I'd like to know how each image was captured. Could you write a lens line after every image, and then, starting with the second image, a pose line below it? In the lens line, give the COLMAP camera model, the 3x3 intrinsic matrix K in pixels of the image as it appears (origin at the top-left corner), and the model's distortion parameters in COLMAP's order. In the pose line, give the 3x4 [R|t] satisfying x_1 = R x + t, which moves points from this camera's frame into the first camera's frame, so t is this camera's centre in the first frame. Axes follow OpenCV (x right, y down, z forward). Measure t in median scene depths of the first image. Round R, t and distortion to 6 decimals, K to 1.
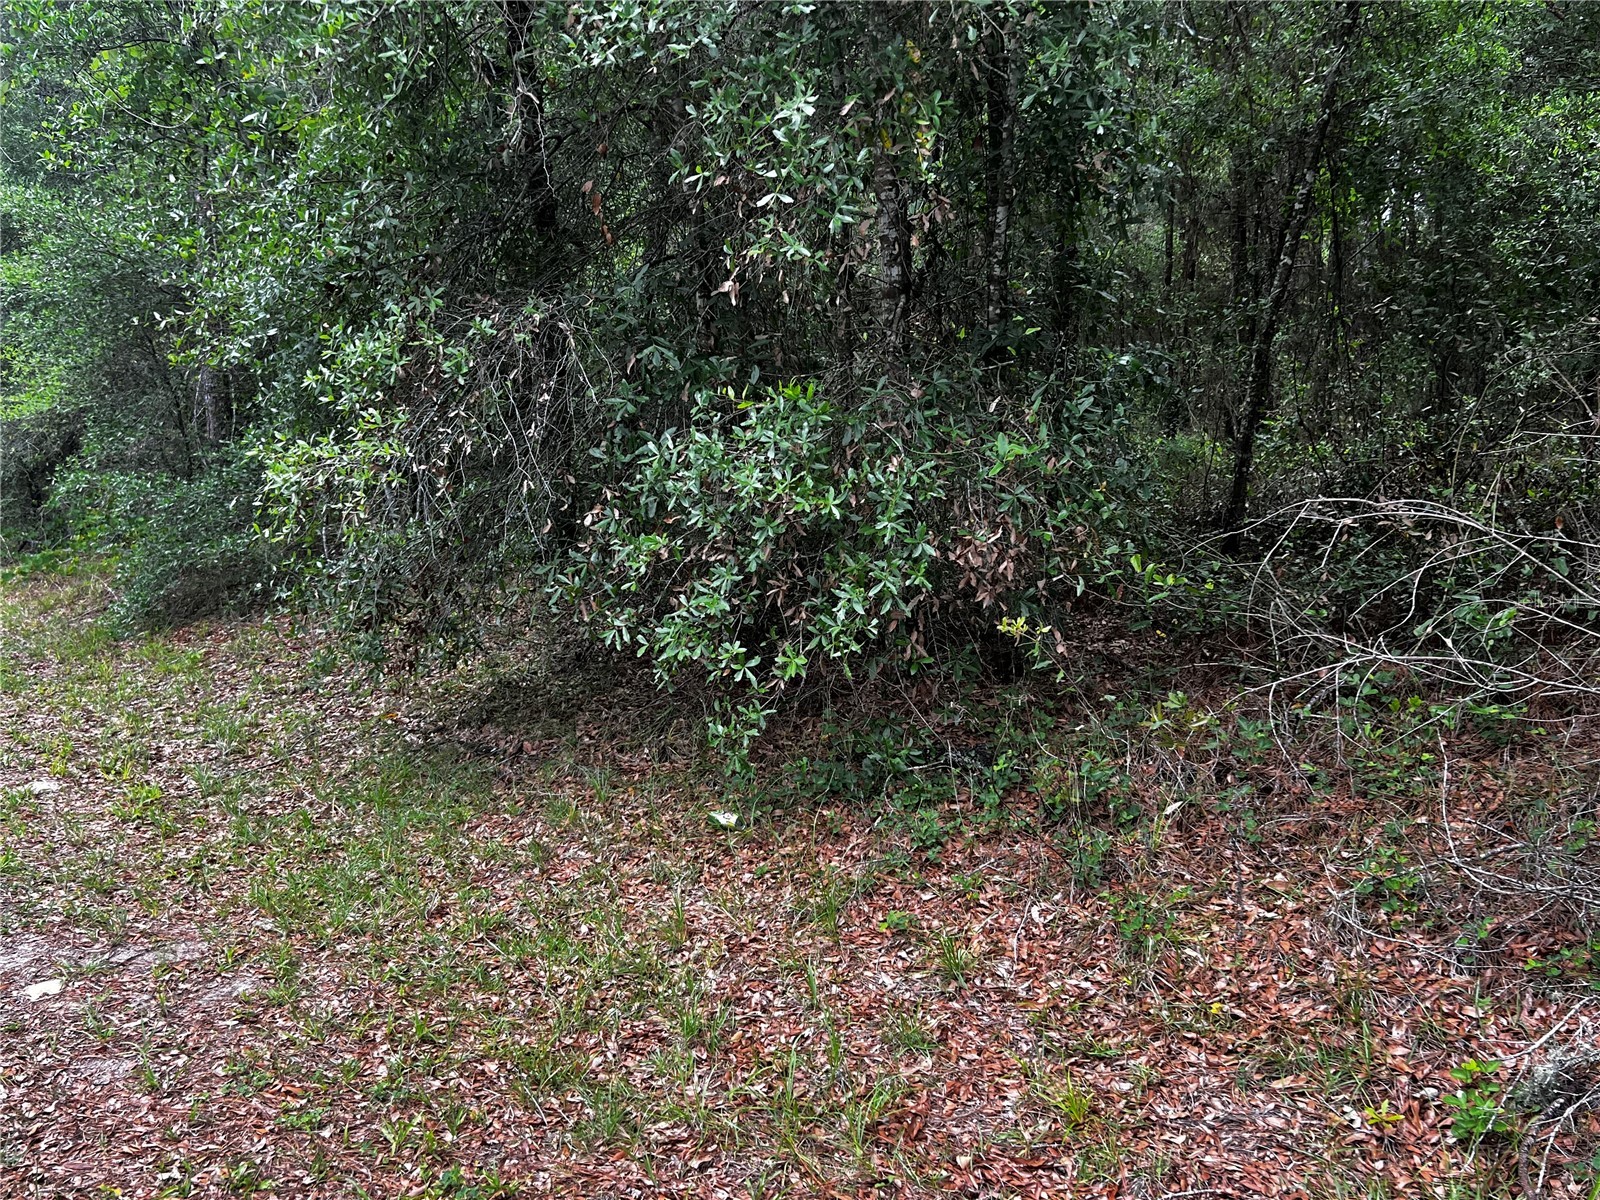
lens RADIAL K [[1338.4, 0, 800.0], [0, 1338.4, 600.0], [0, 0, 1]] dist [0.000072, -0.010279]
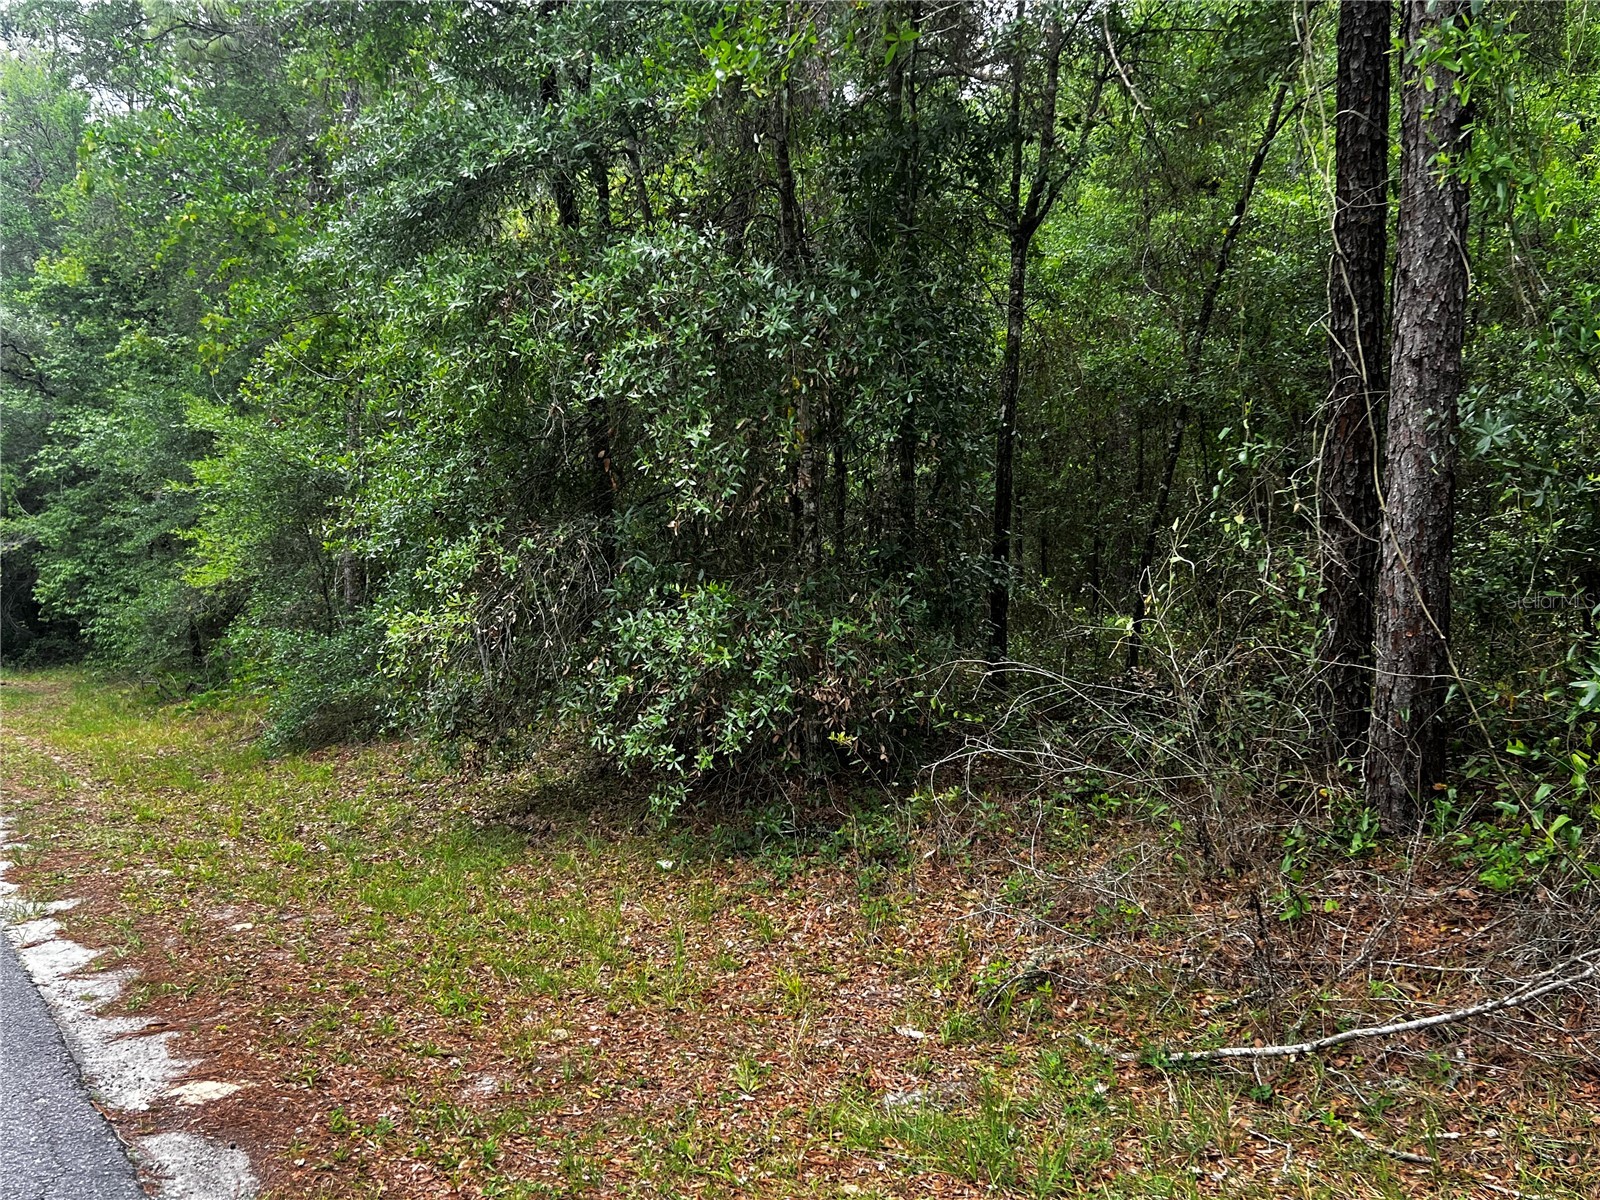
lens RADIAL K [[1338.4, 0, 800.0], [0, 1338.4, 600.0], [0, 0, 1]] dist [0.000072, -0.010279]
pose [[0.996515, 0.018001, -0.081452, 0.213869], [-0.028002, 0.991967, -0.123357, 0.048420], [0.078577, 0.125208, 0.989014, -0.528935]]
